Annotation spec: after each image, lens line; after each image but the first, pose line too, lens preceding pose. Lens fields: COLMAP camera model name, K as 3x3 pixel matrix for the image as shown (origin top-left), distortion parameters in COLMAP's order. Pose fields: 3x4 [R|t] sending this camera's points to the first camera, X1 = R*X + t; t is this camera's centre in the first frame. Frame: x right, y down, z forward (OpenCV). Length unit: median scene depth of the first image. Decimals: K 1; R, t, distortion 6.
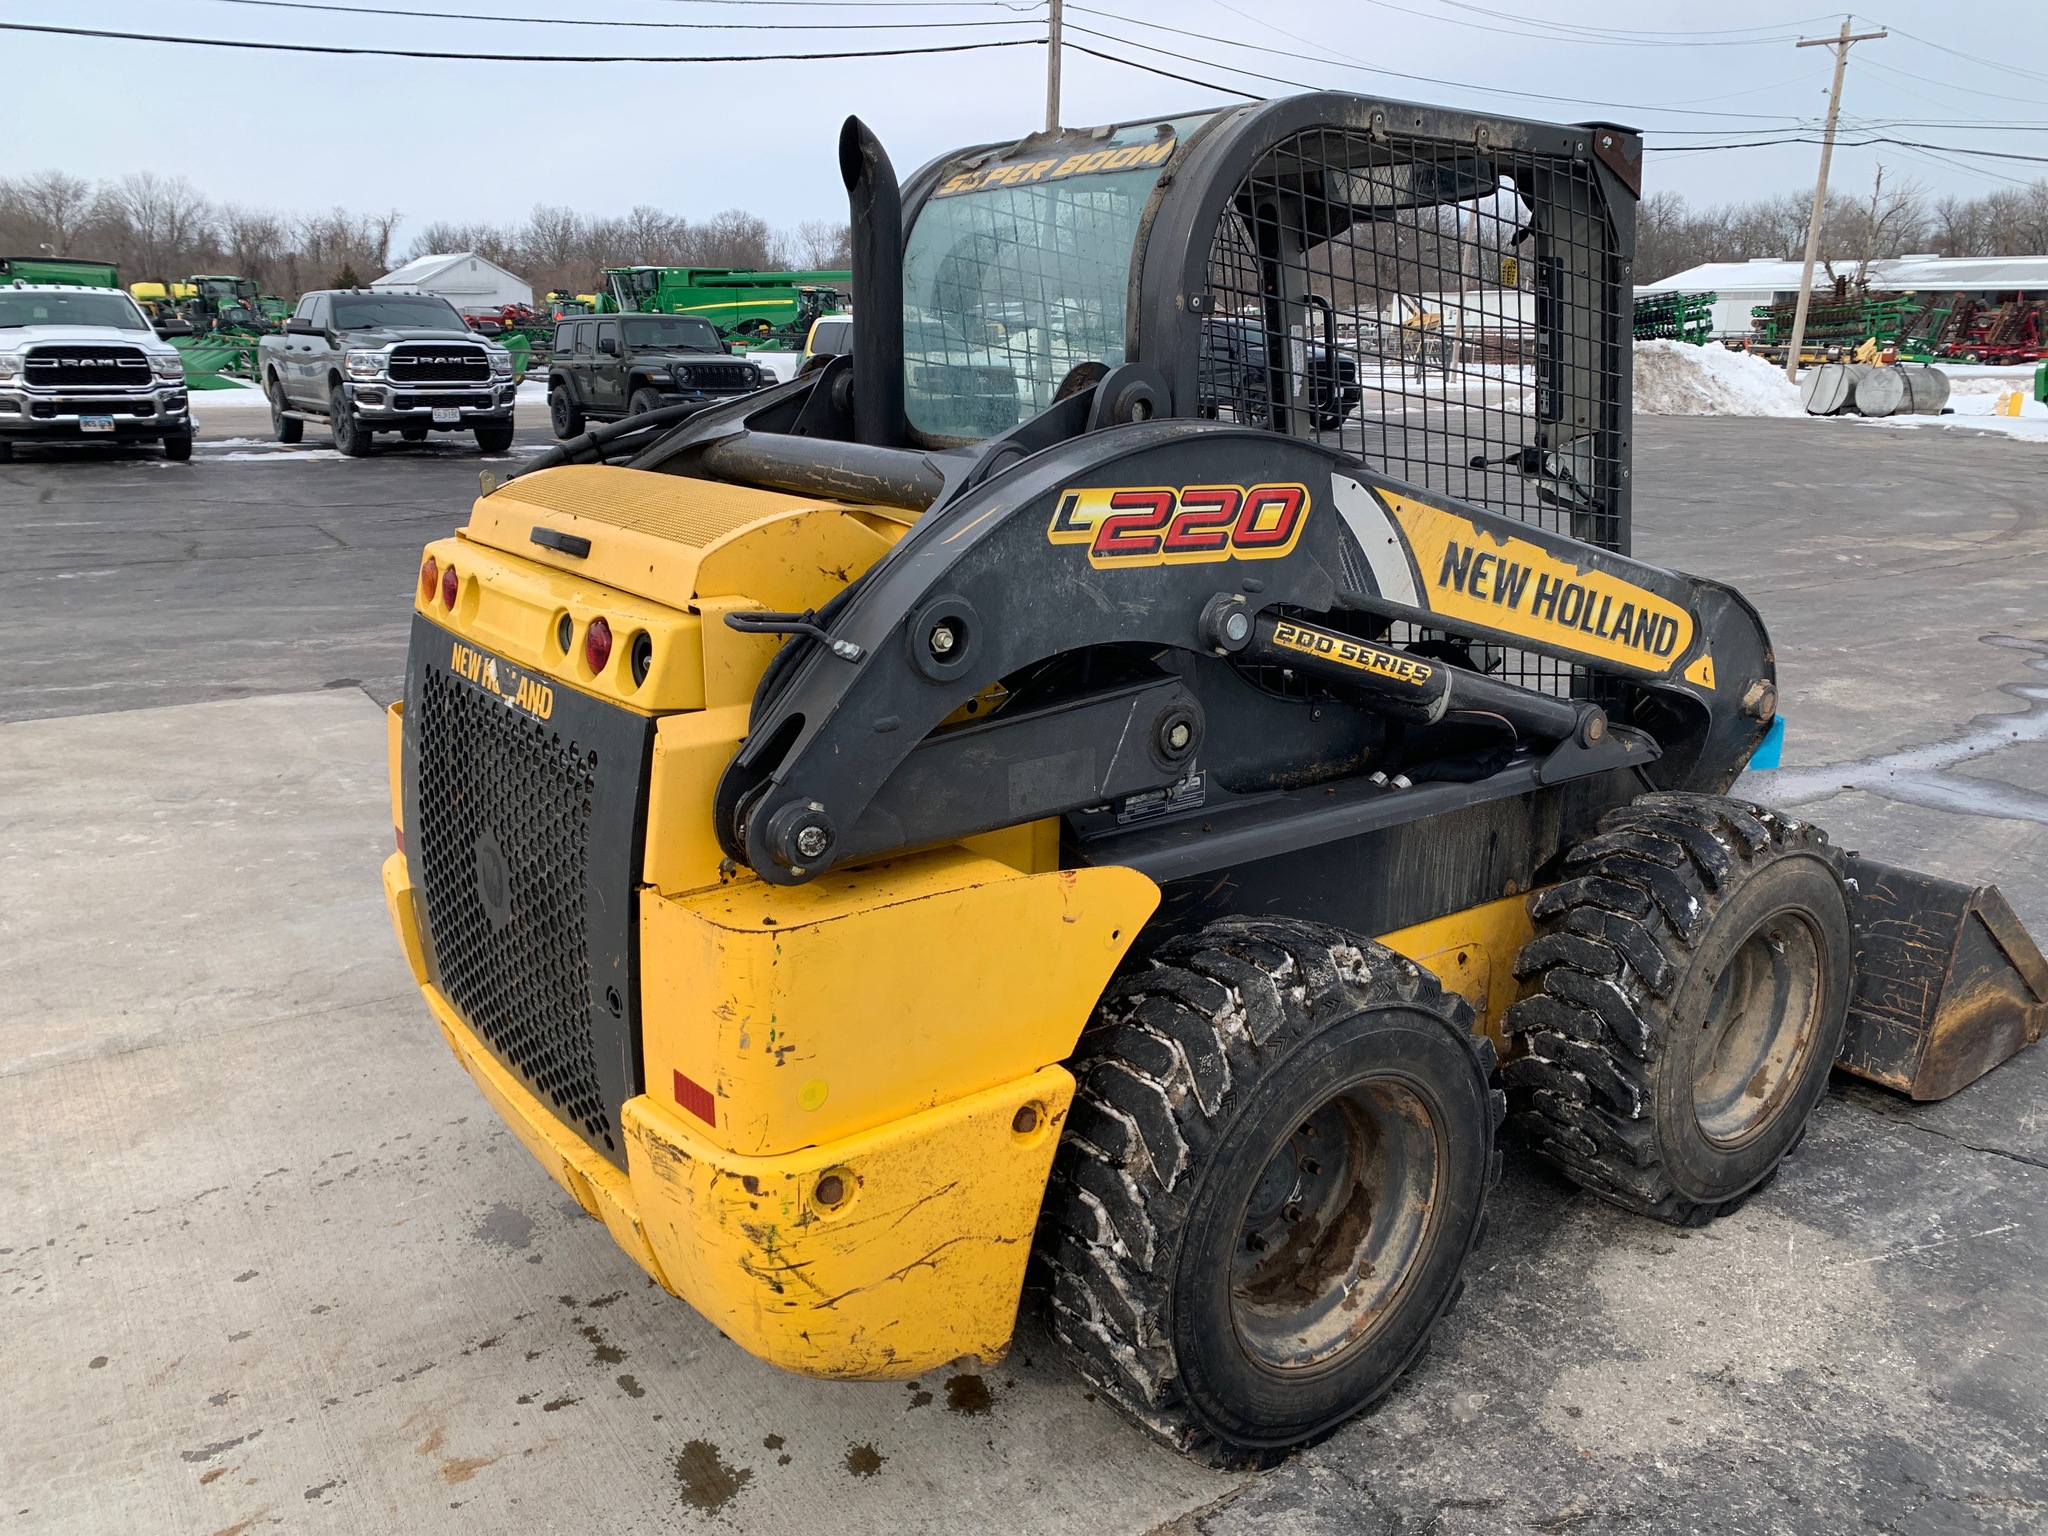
lens RADIAL K [[1555.9, 0, 1002.5], [0, 1555.9, 769.5], [0, 0, 1]] dist [0.017256, -0.012313]
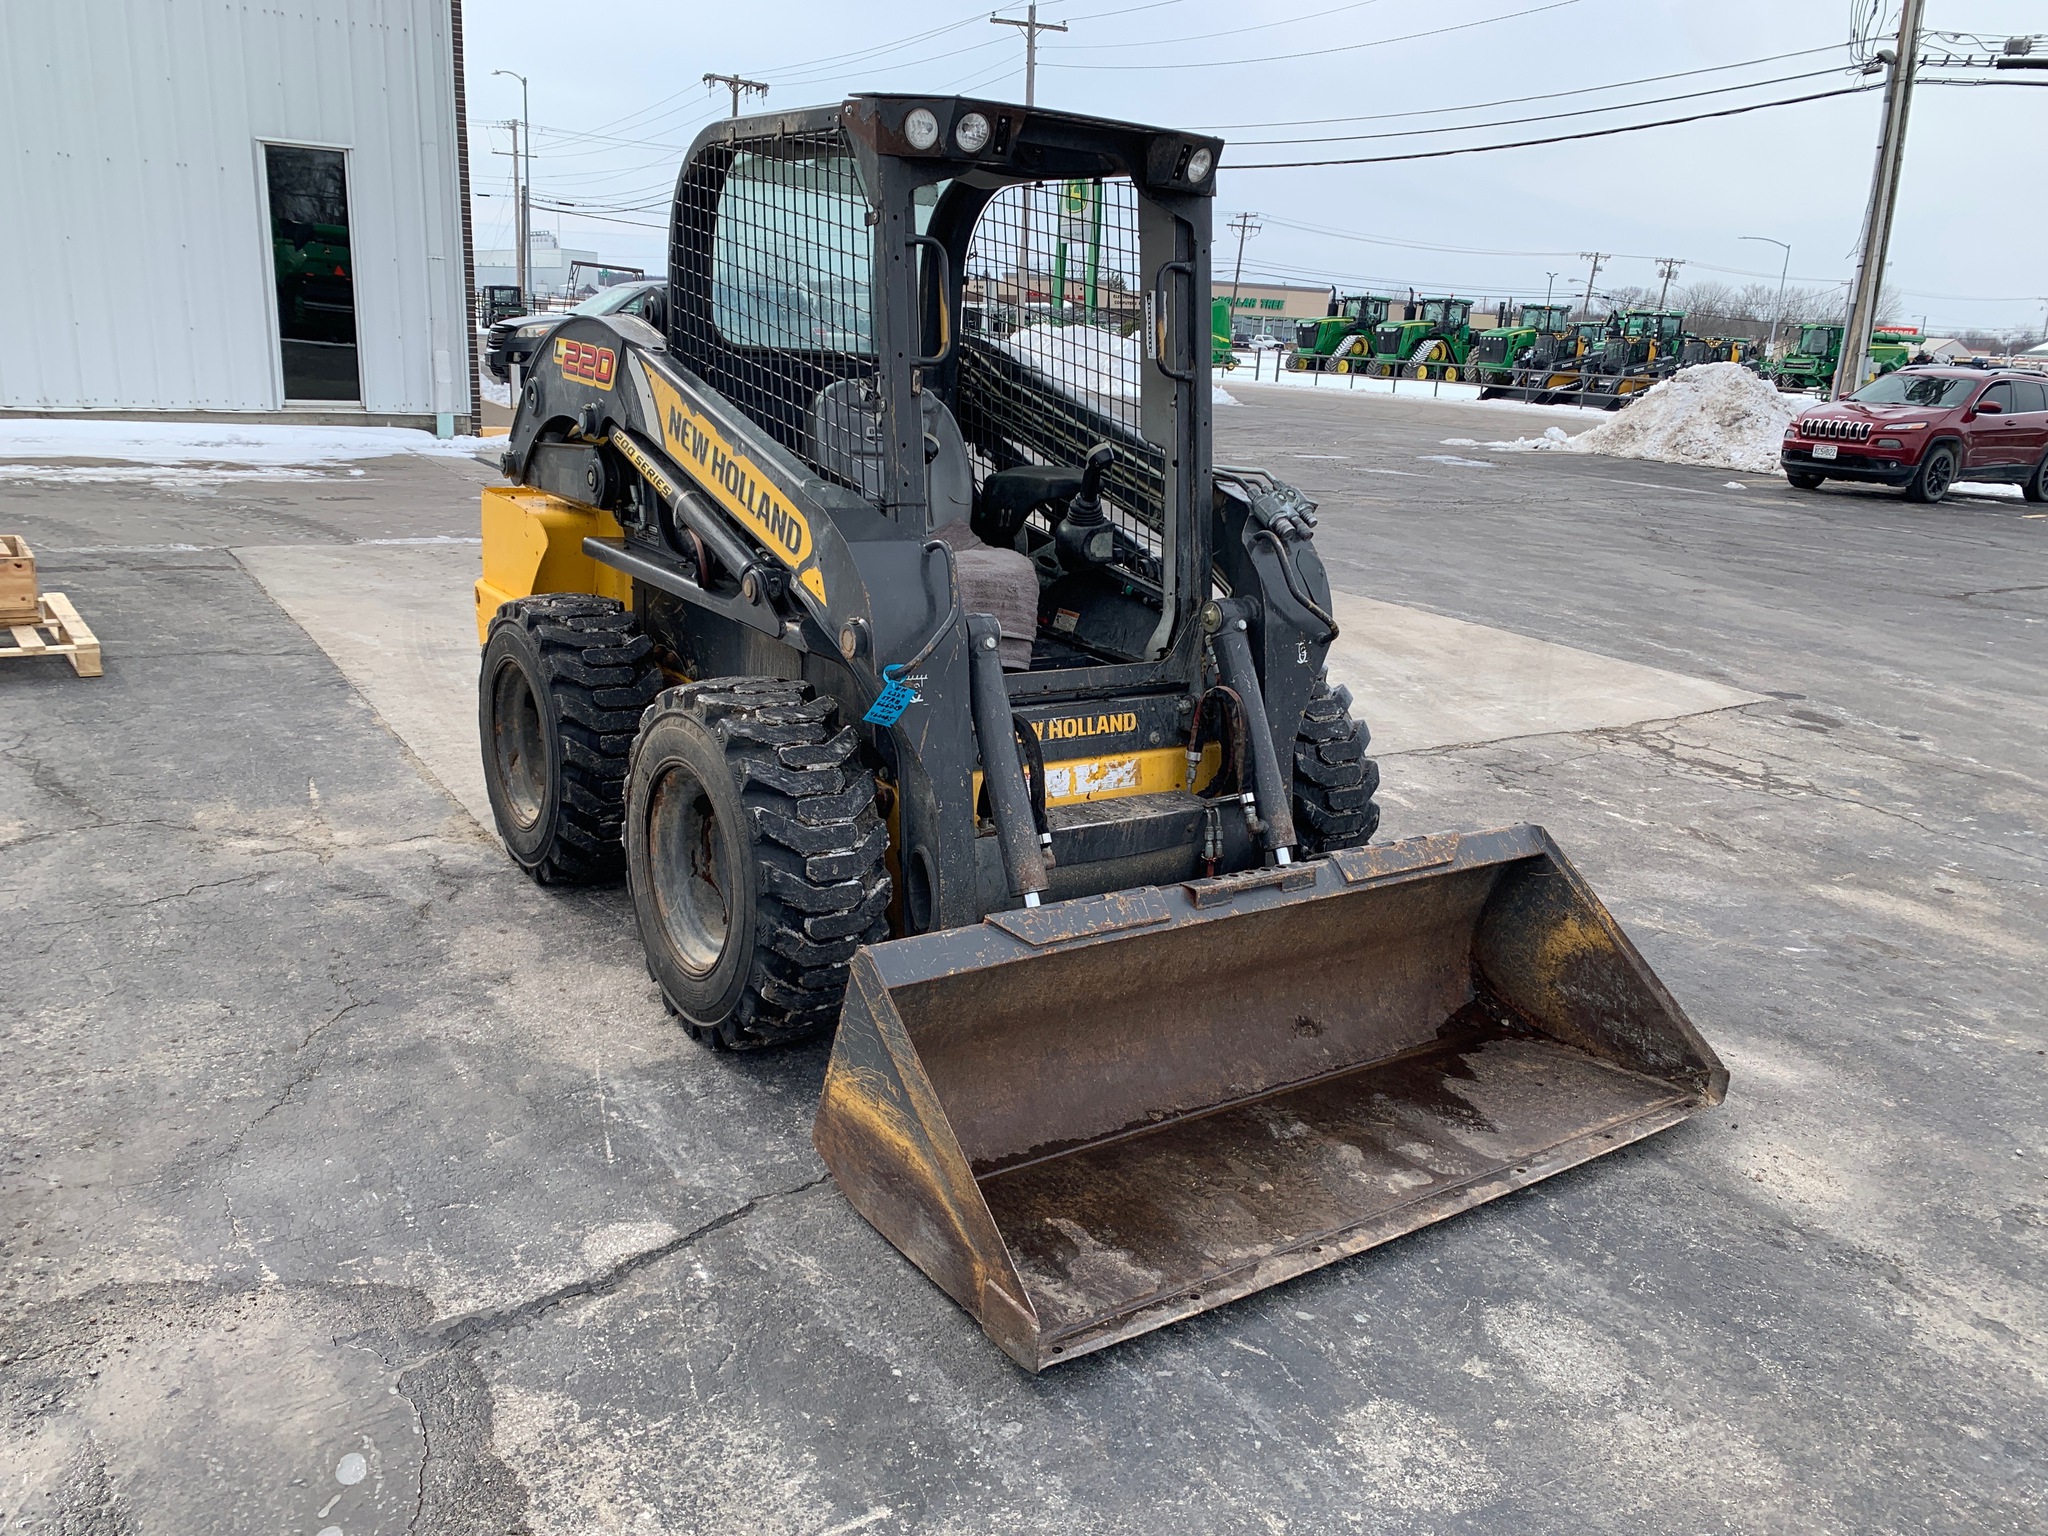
lens RADIAL K [[1557.4, 0, 1022.6], [0, 1557.4, 776.9], [0, 0, 1]] dist [0.017332, -0.010338]
pose [[-0.020042, 0.268435, -0.963089, 1.595633], [-0.327726, 0.908298, 0.259983, -0.281246], [0.944560, 0.320840, 0.069769, 1.149590]]
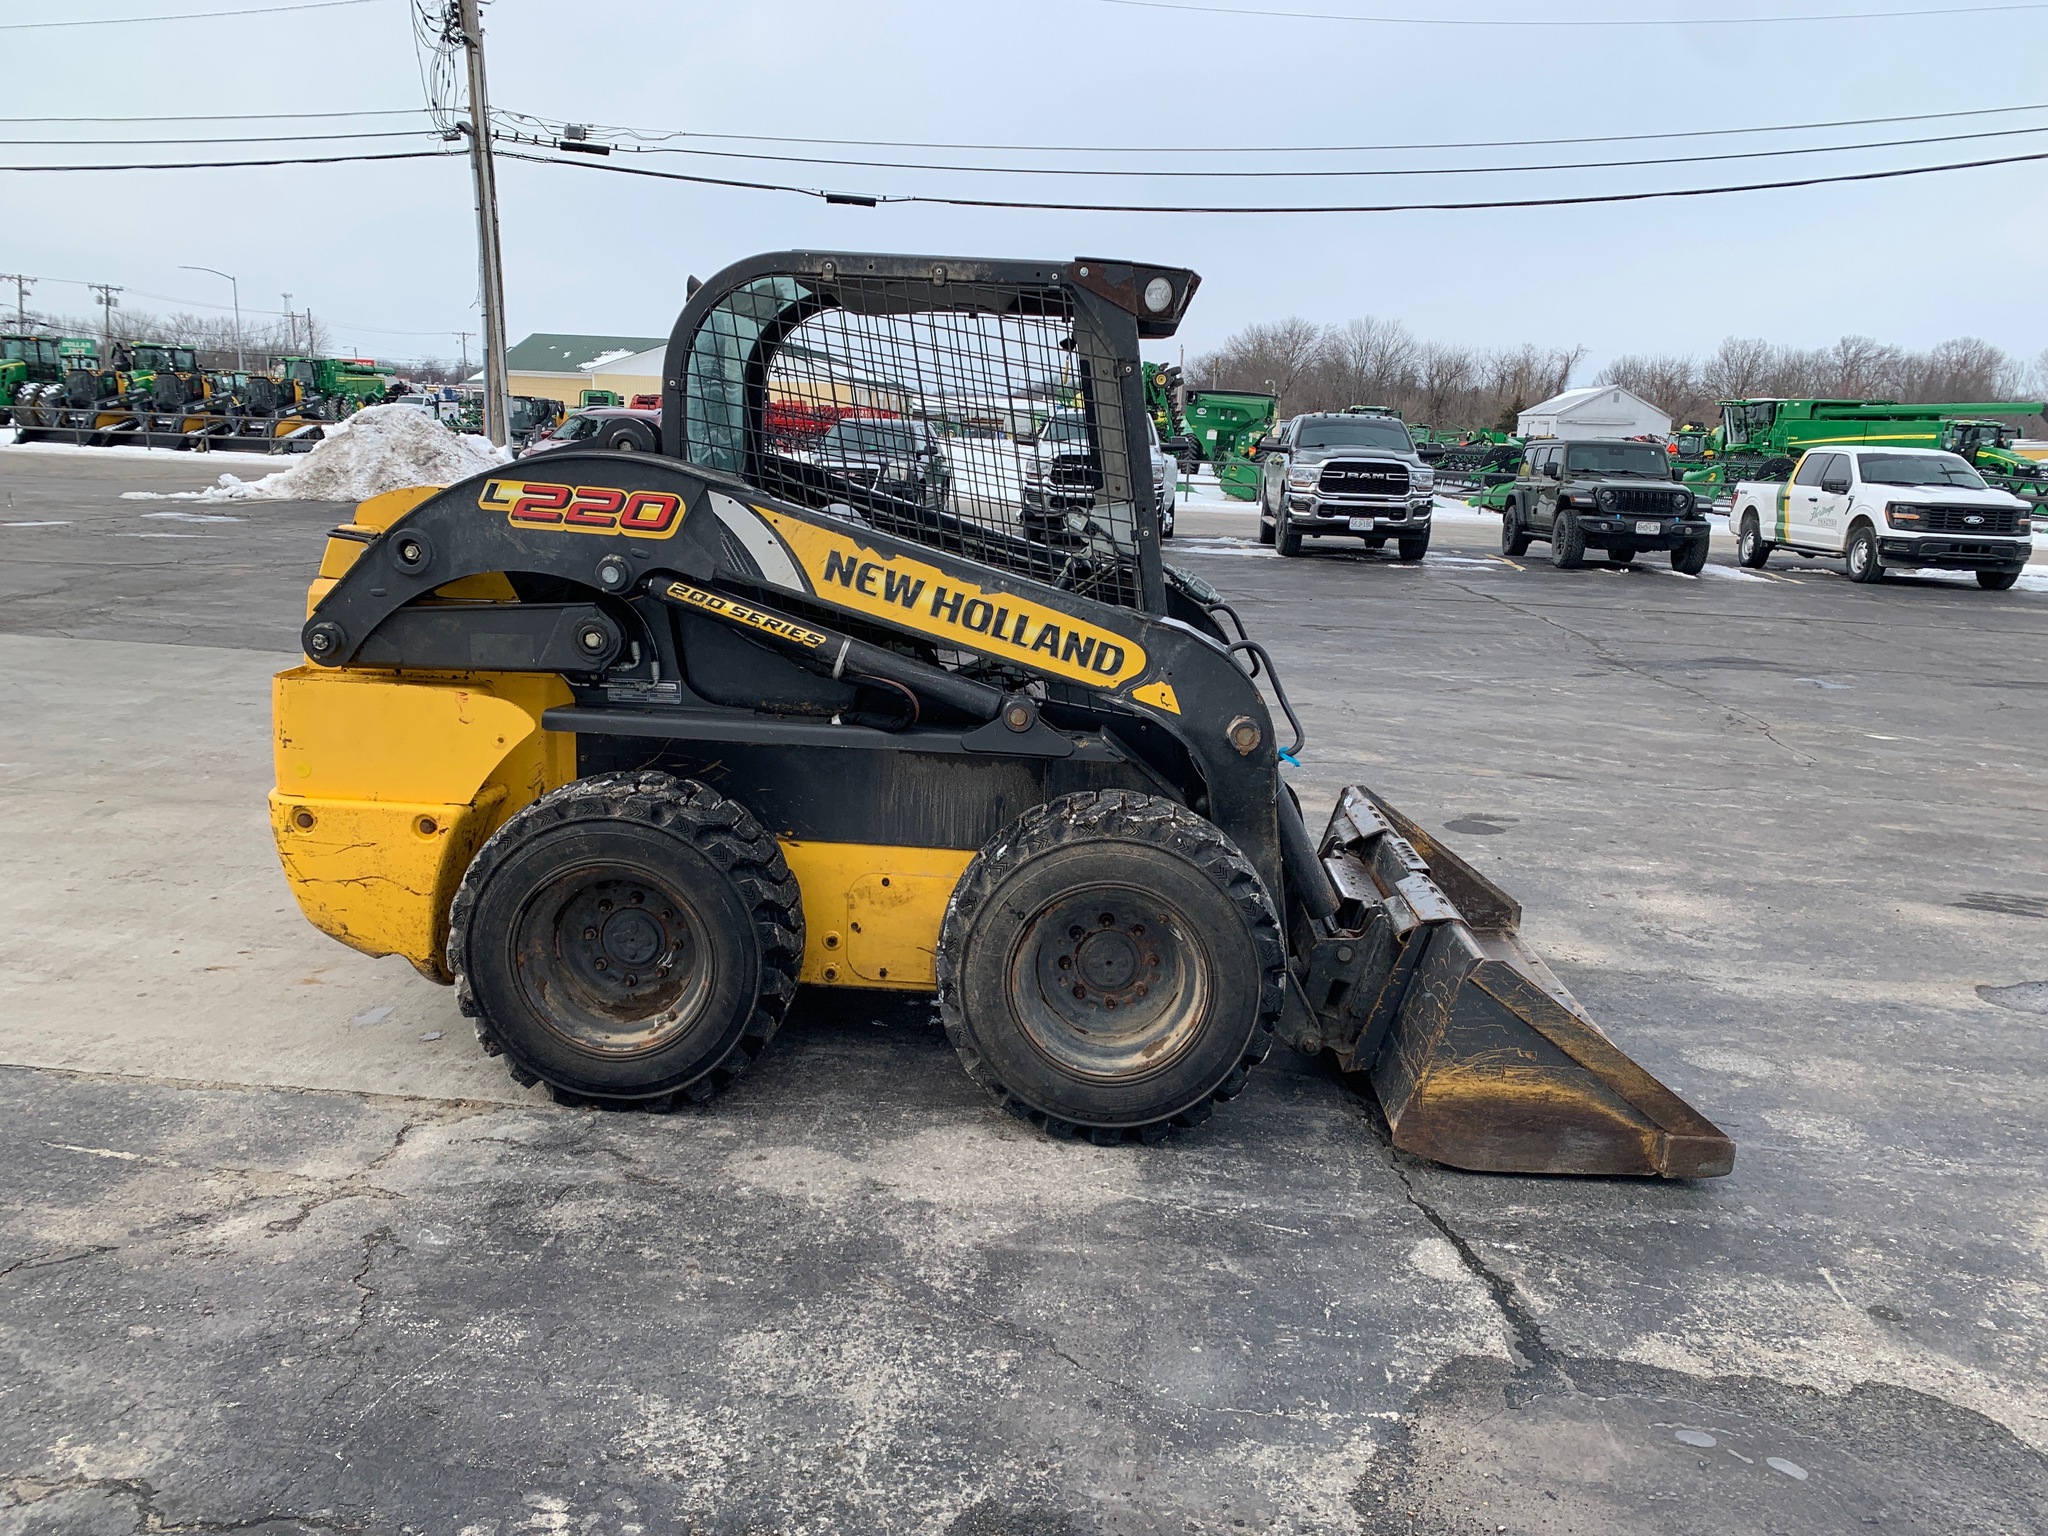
lens RADIAL K [[1544.9, 0, 1024.0], [0, 1544.9, 768.0], [0, 0, 1]] dist [0.051078, -0.065463]
pose [[0.773712, 0.154565, -0.614394, 1.162513], [-0.202506, 0.979243, -0.008668, 0.025242], [0.600301, 0.131125, 0.788952, -0.008866]]
